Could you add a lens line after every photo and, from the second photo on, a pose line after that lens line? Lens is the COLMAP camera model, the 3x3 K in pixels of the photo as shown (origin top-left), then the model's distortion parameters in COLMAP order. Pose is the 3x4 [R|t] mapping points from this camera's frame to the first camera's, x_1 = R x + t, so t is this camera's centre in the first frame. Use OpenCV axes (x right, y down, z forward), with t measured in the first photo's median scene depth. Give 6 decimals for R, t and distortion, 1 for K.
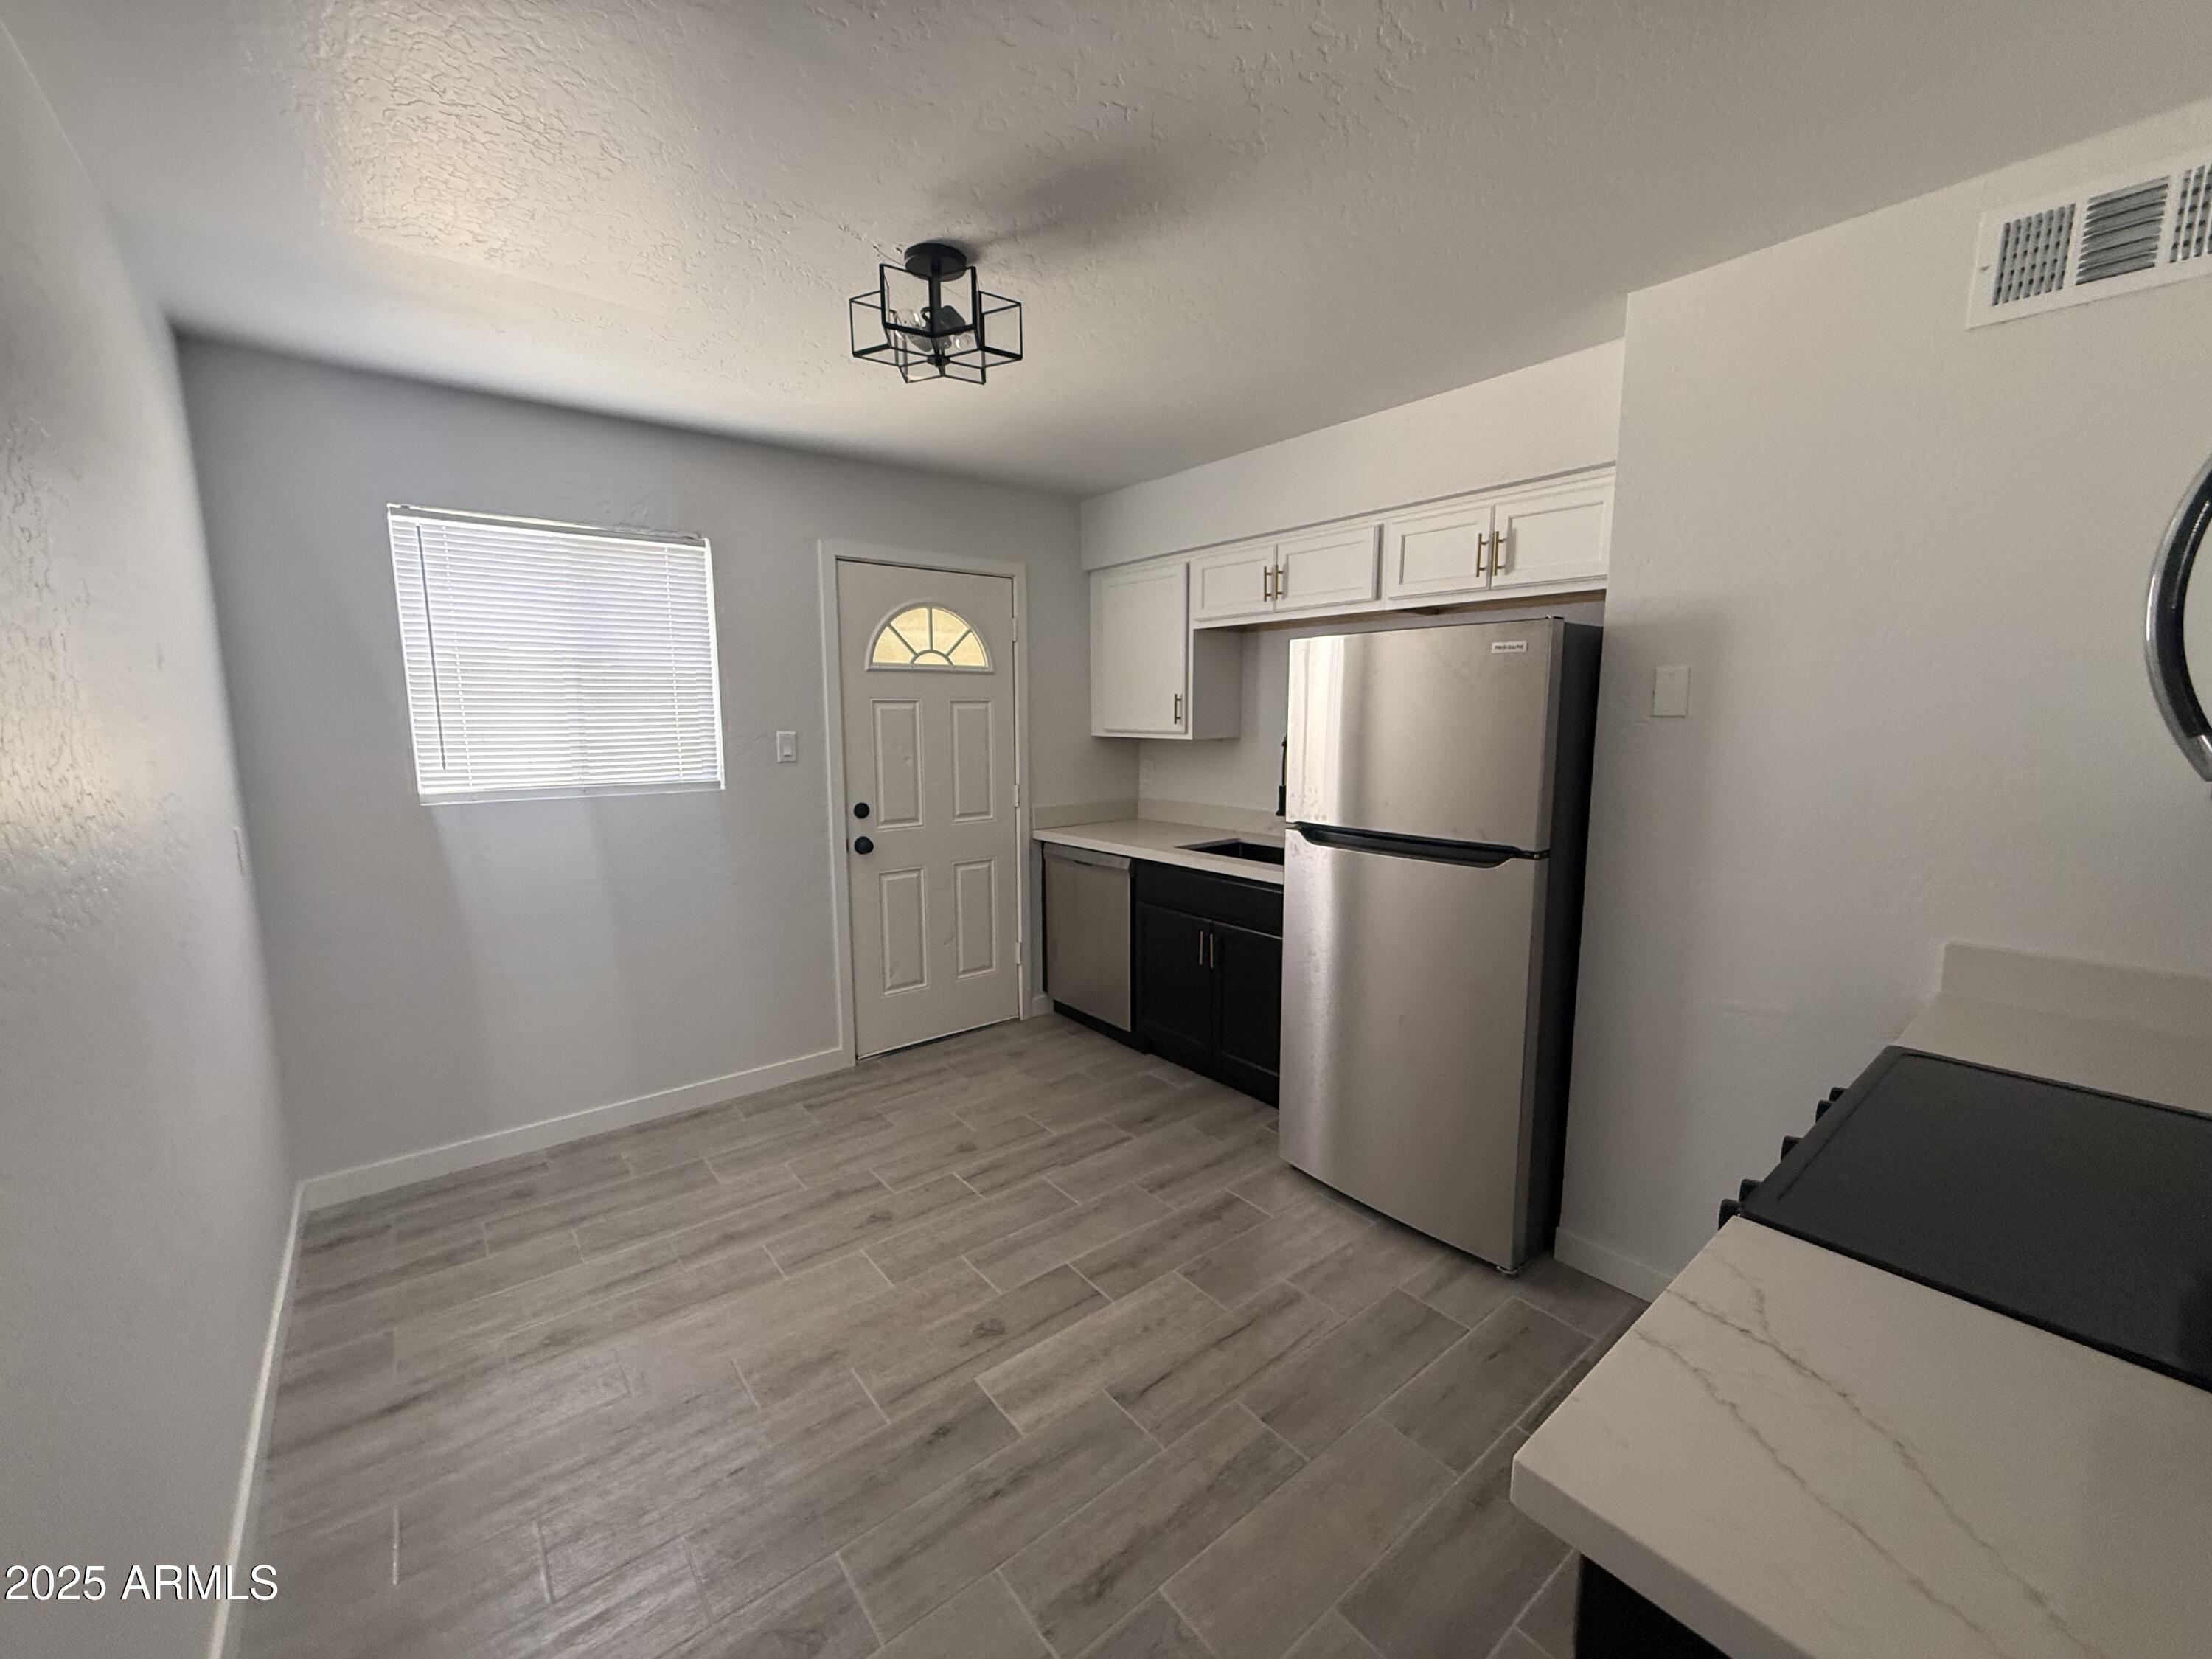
lens RADIAL K [[885.2, 0, 1106.0], [0, 885.2, 829.5], [0, 0, 1]] dist [0.000845, -0.000042]
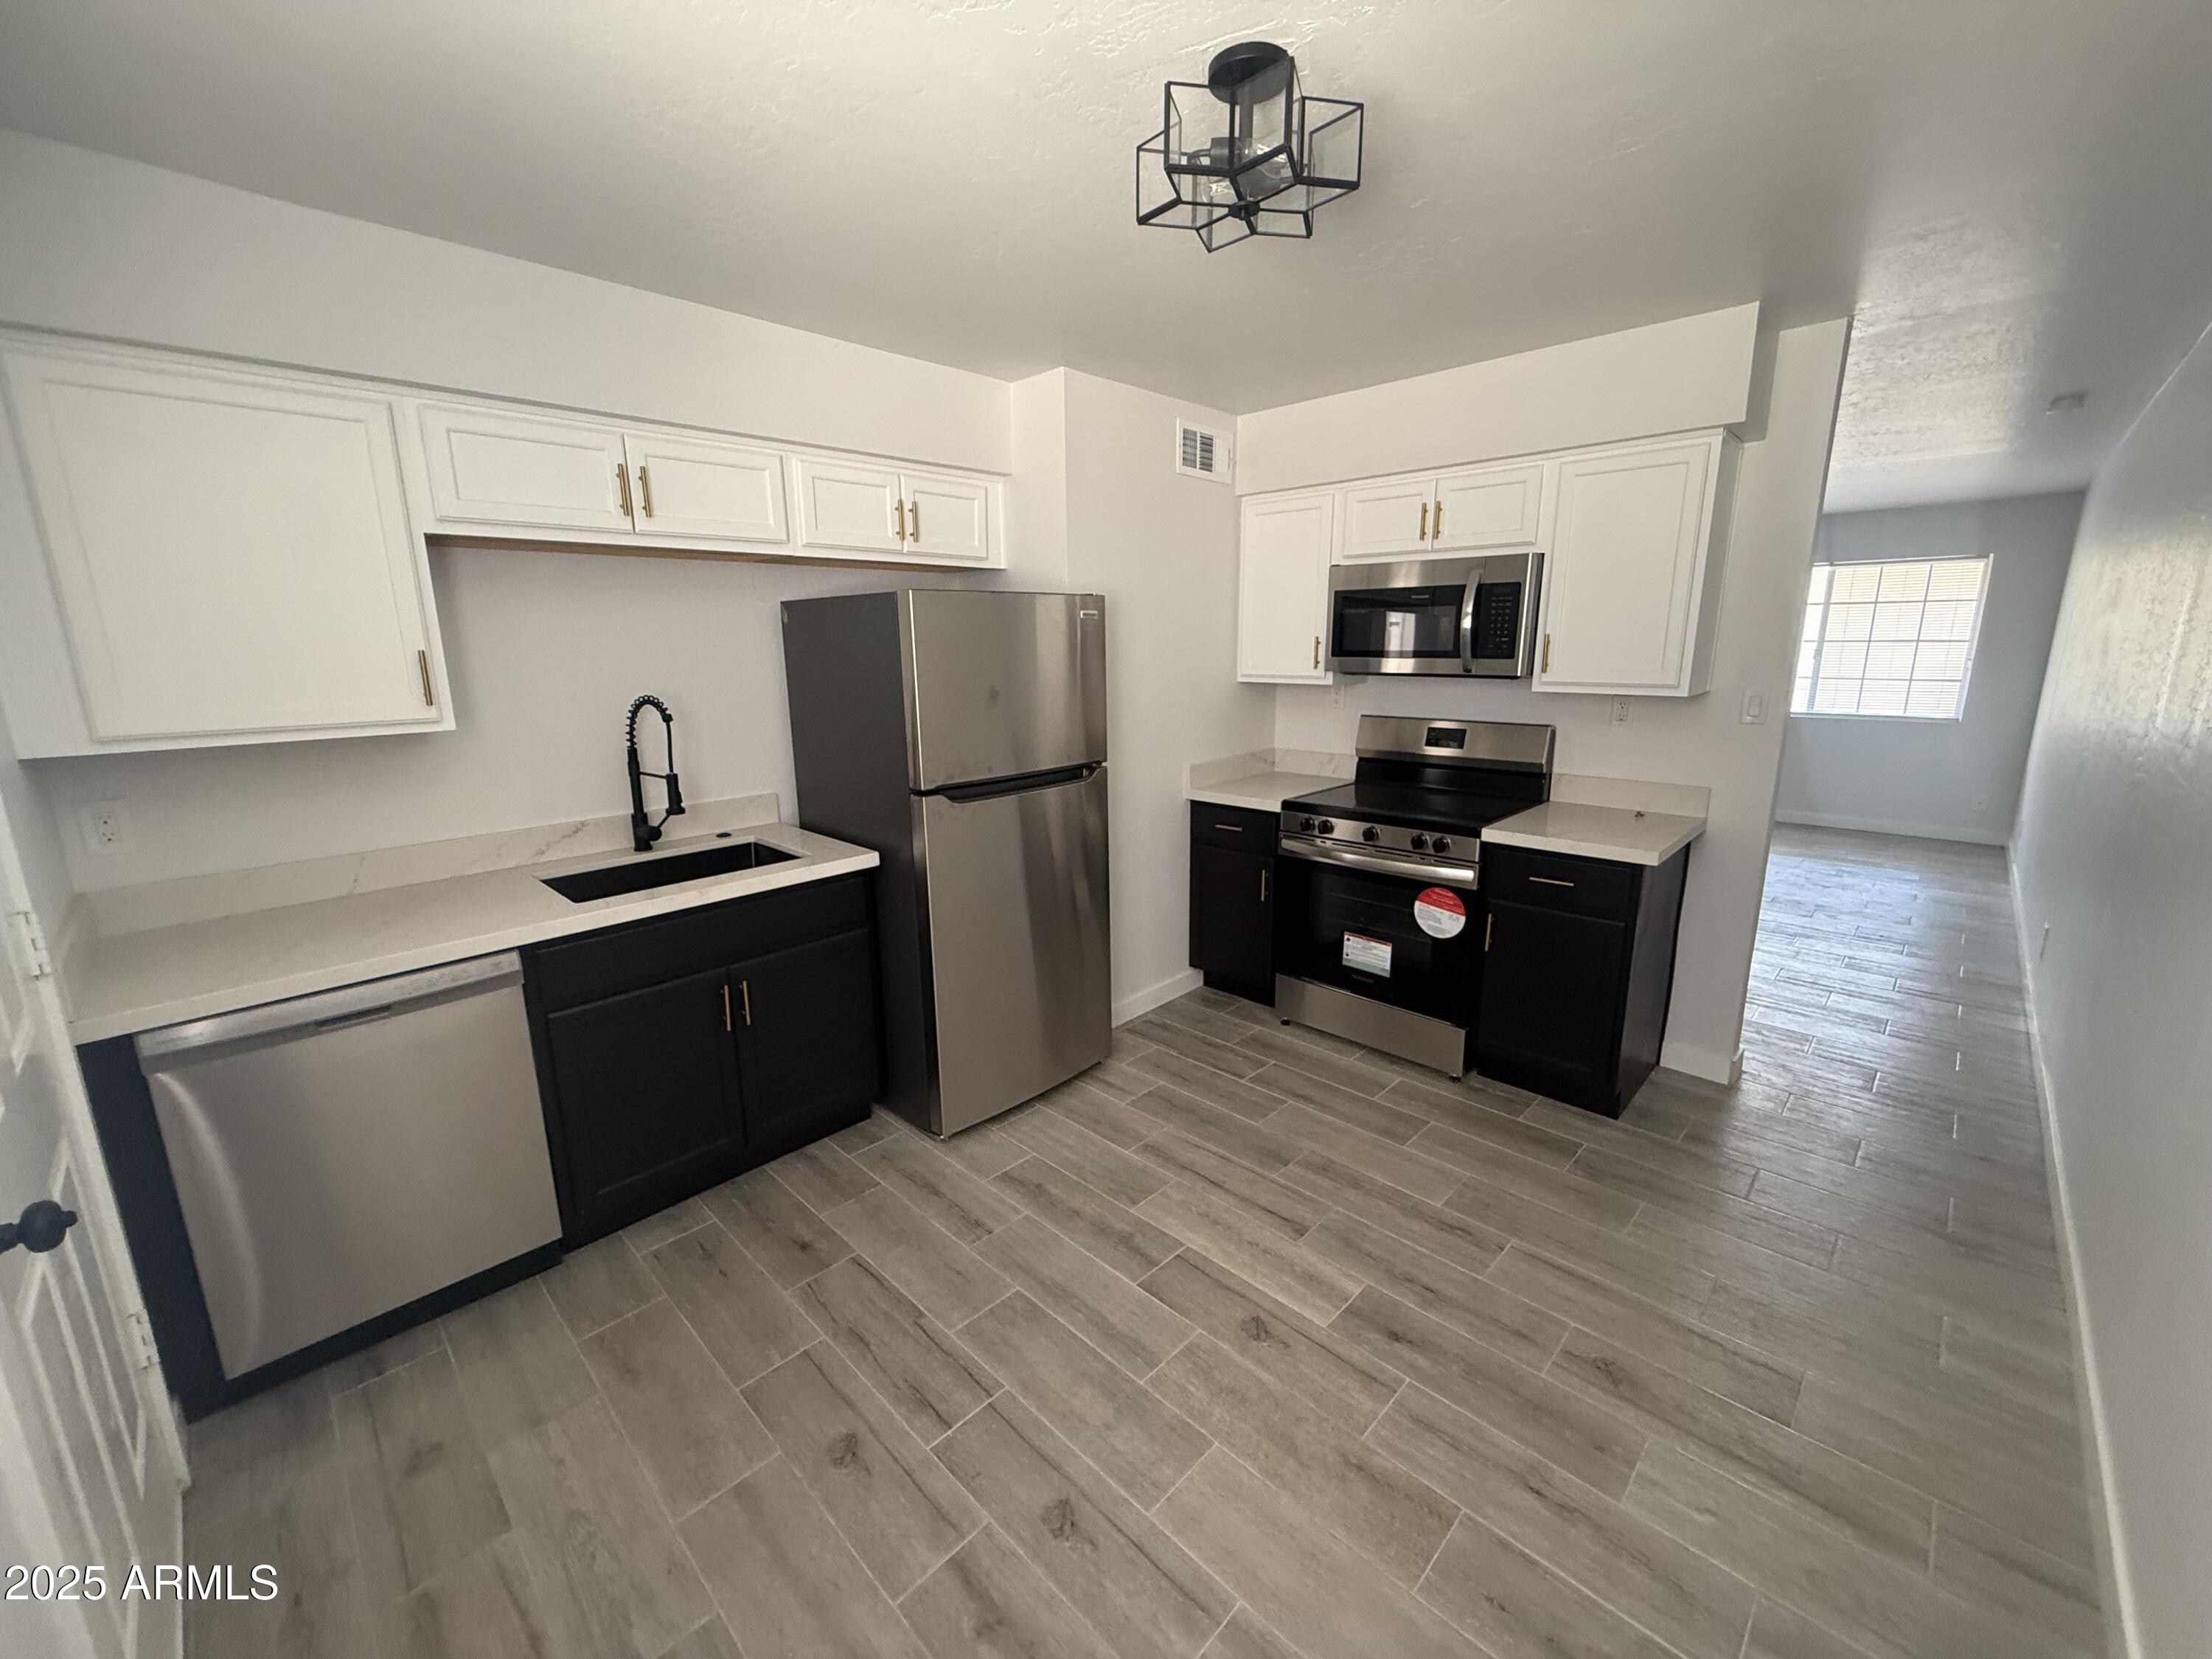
lens RADIAL K [[876.2, 0, 1106.0], [0, 876.2, 829.5], [0, 0, 1]] dist [-0.001518, -0.000226]
pose [[-0.121357, -0.195921, 0.973081, -0.792789], [0.155635, 0.964446, 0.213593, -0.146114], [-0.980332, 0.177366, -0.086550, 0.995803]]
